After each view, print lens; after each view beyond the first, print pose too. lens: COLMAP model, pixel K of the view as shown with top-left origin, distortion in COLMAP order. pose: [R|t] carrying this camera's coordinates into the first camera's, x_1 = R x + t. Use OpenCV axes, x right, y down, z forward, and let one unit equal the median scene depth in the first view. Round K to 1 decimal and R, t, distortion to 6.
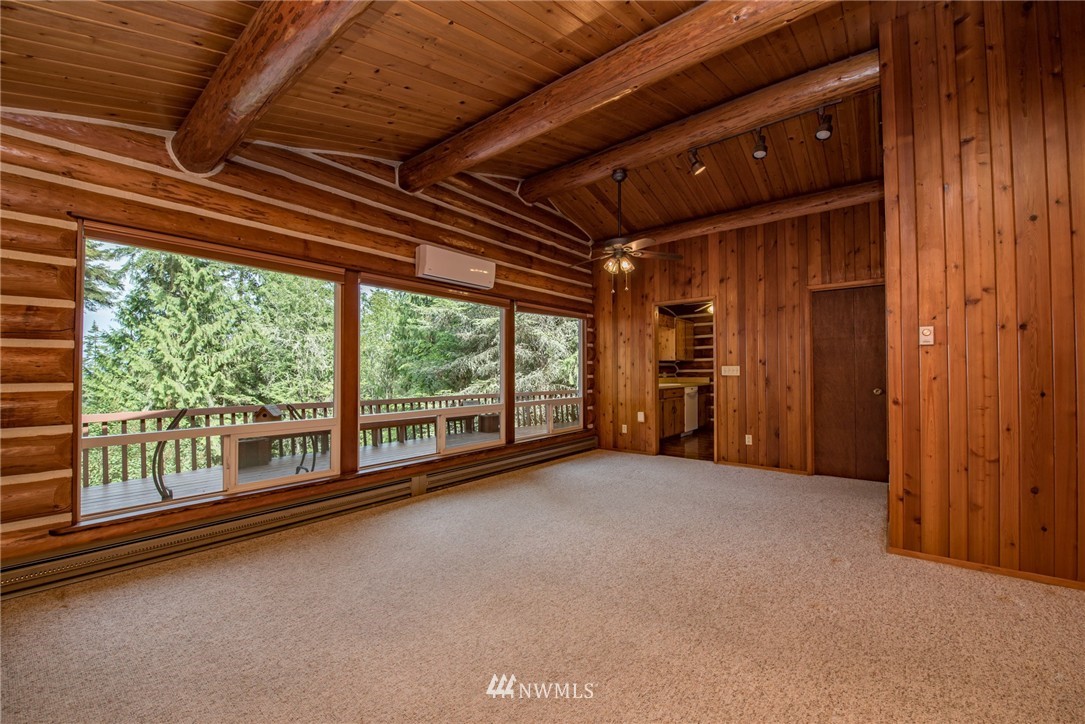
lens RADIAL K [[436.0, 0, 541.2], [0, 436.0, 363.5], [0, 0, 1]] dist [-0.000384, -0.000004]
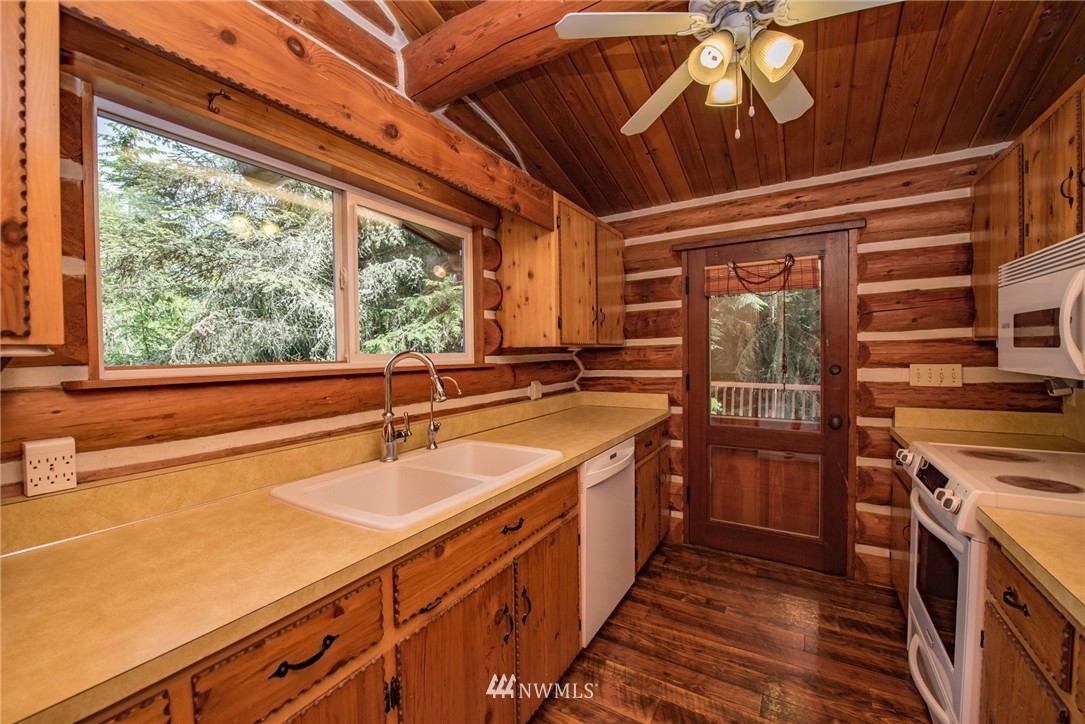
lens RADIAL K [[436.0, 0, 544.4], [0, 436.0, 359.7], [0, 0, 1]] dist [-0.000384, -0.000004]
pose [[0.991214, -0.012341, 0.131692, 0.240128], [0.007331, 0.999233, 0.038460, -0.008428], [-0.132066, -0.037157, 0.990544, 0.659908]]
